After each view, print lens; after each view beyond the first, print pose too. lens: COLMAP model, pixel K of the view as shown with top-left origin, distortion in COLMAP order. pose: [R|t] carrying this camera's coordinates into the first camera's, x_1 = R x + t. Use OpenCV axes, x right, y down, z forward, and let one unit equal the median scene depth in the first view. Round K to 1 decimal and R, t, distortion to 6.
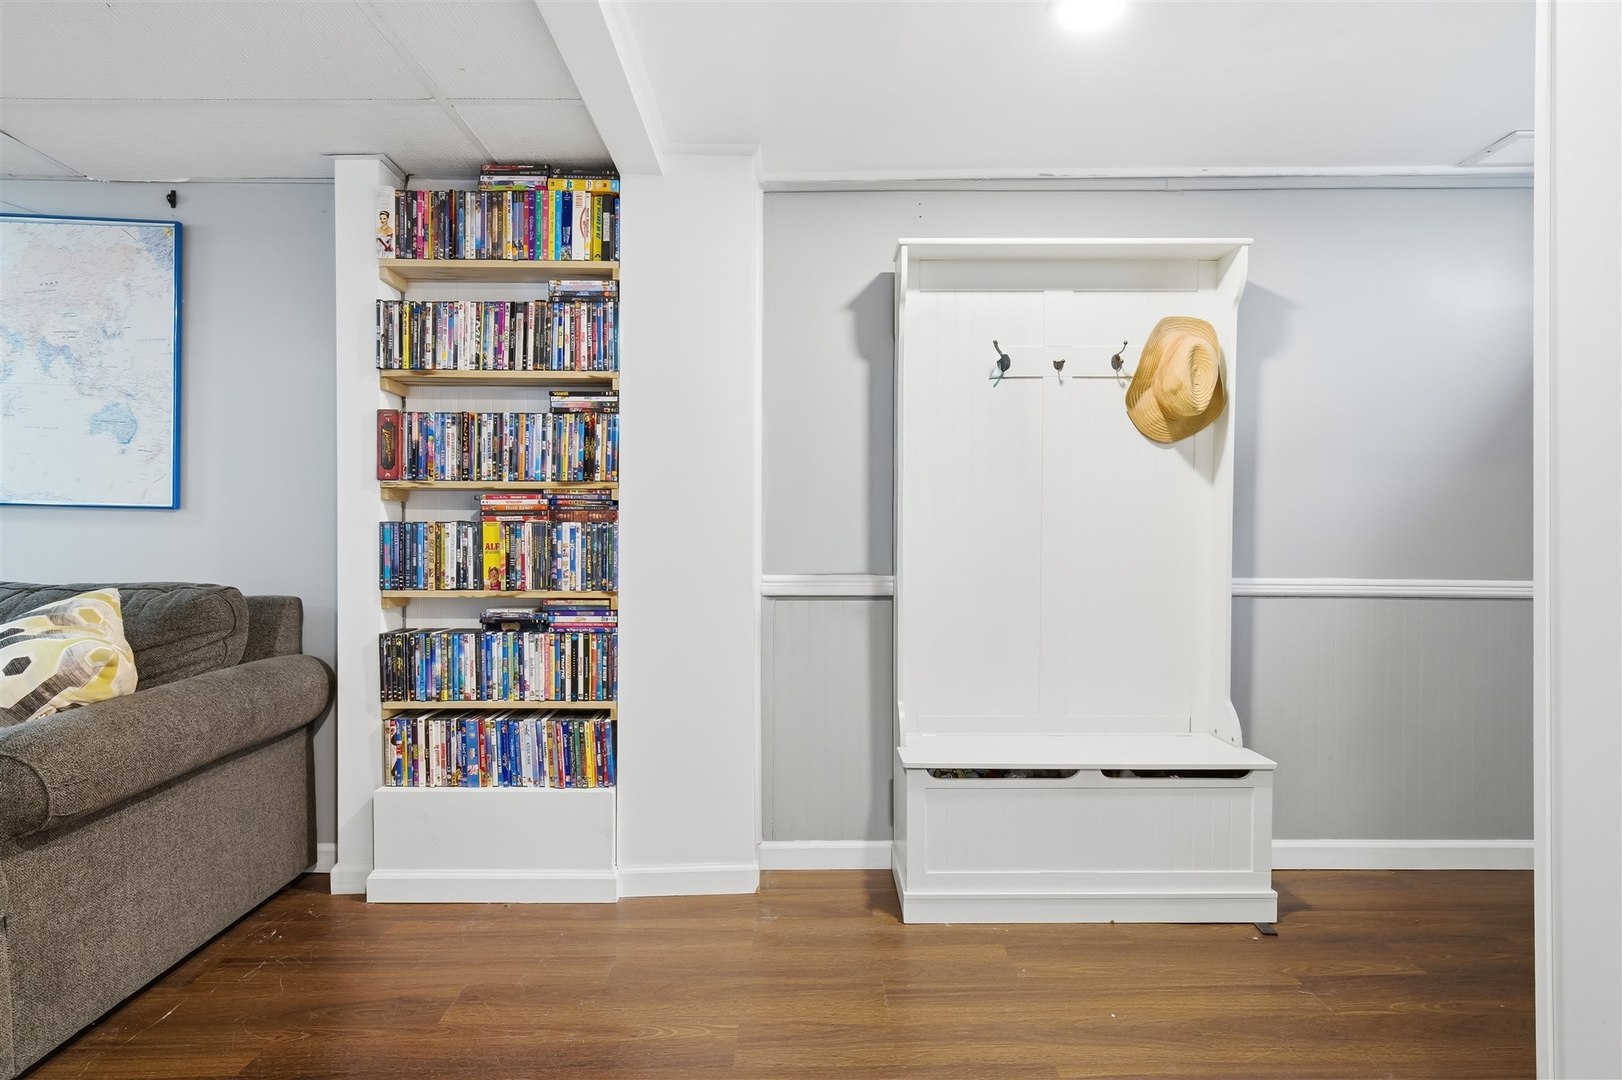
lens RADIAL K [[832.0, 0, 811.0], [0, 832.0, 540.0], [0, 0, 1]] dist [0.001572, -0.000249]
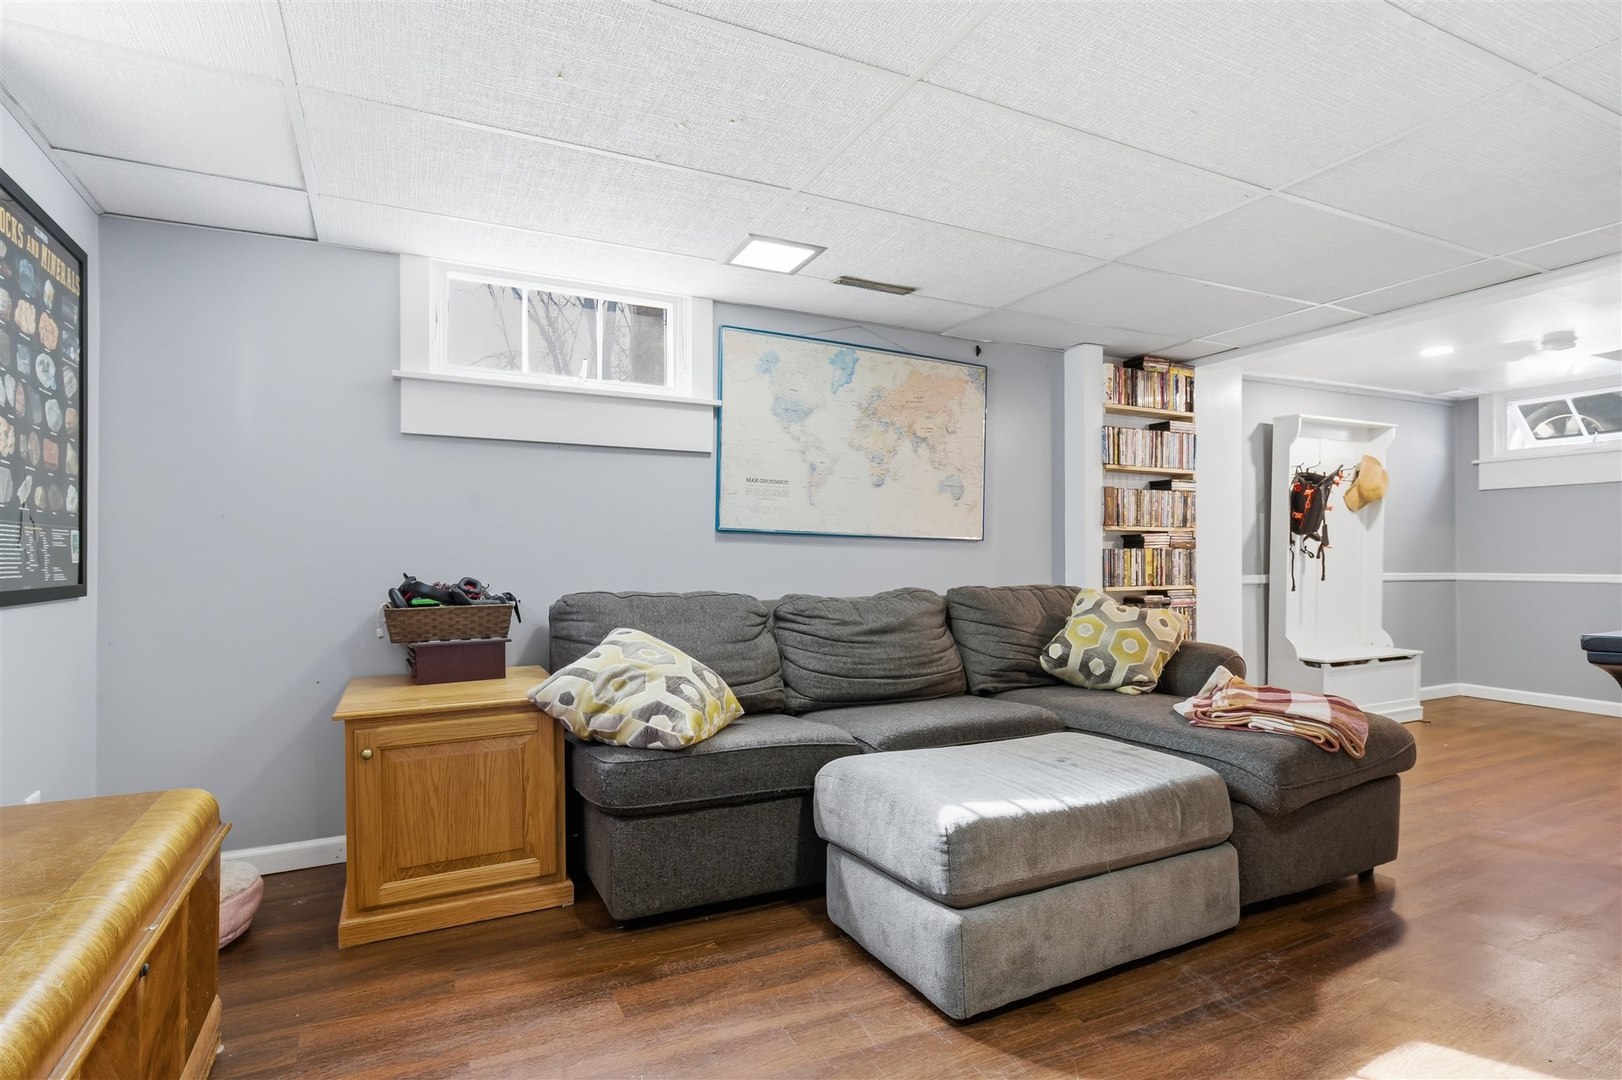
lens RADIAL K [[832.0, 0, 811.0], [0, 832.0, 540.0], [0, 0, 1]] dist [0.001572, -0.000249]
pose [[0.898181, 0.002449, 0.439618, -1.867974], [0.002635, 0.999937, -0.010954, -0.023065], [-0.439617, 0.010997, 0.898118, -0.331074]]
